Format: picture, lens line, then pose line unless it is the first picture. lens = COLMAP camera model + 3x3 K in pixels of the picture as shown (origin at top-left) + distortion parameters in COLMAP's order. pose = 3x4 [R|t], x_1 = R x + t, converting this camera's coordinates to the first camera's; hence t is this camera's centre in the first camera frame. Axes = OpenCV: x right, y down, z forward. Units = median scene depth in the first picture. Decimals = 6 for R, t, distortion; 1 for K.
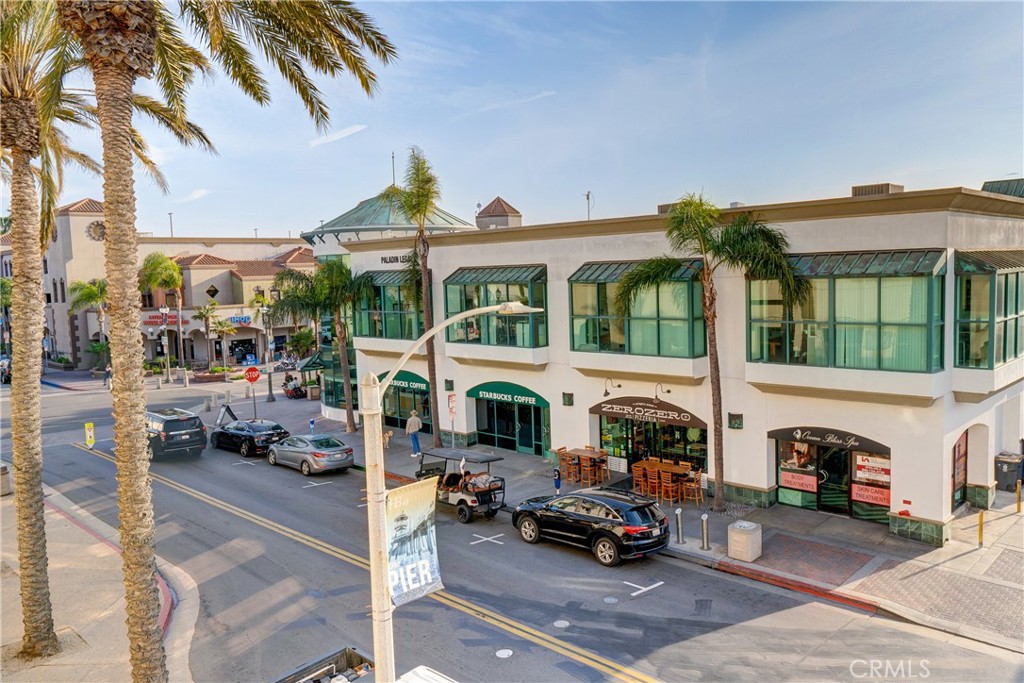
lens RADIAL K [[787.2, 0, 537.4], [0, 787.2, 343.8], [0, 0, 1]] dist [-0.001487, -0.000208]
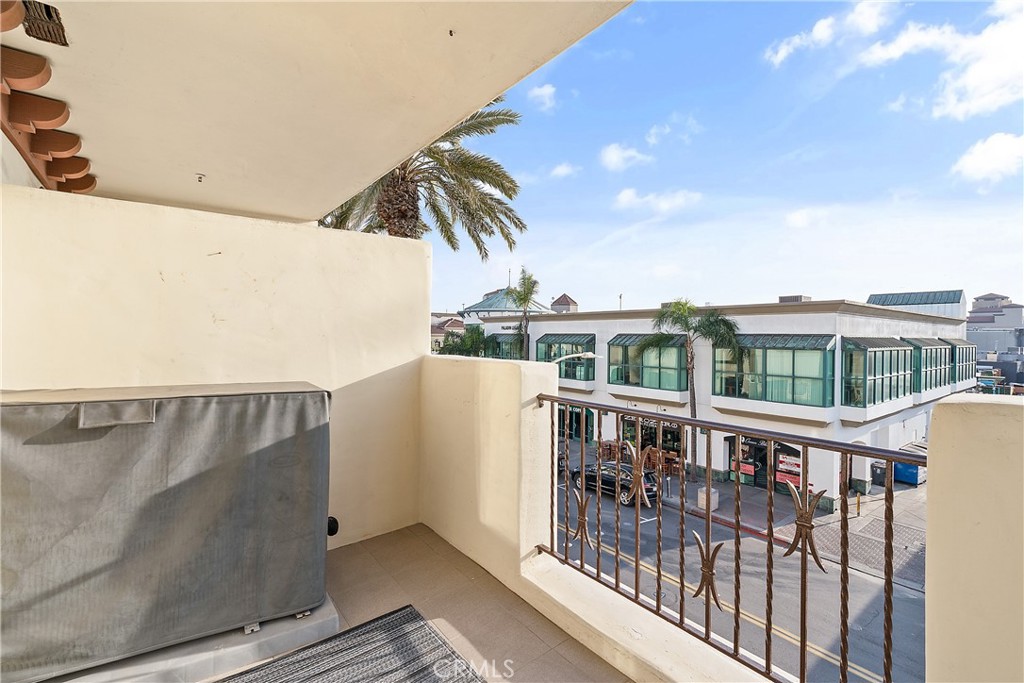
lens RADIAL K [[476.0, 0, 506.5], [0, 476.0, 336.5], [0, 0, 1]] dist [-0.016402, 0.008972]
pose [[0.986122, 0.042654, -0.160452, -0.017091], [-0.057064, 0.994633, -0.086303, 0.010530], [0.155909, 0.094262, 0.983263, -0.104834]]
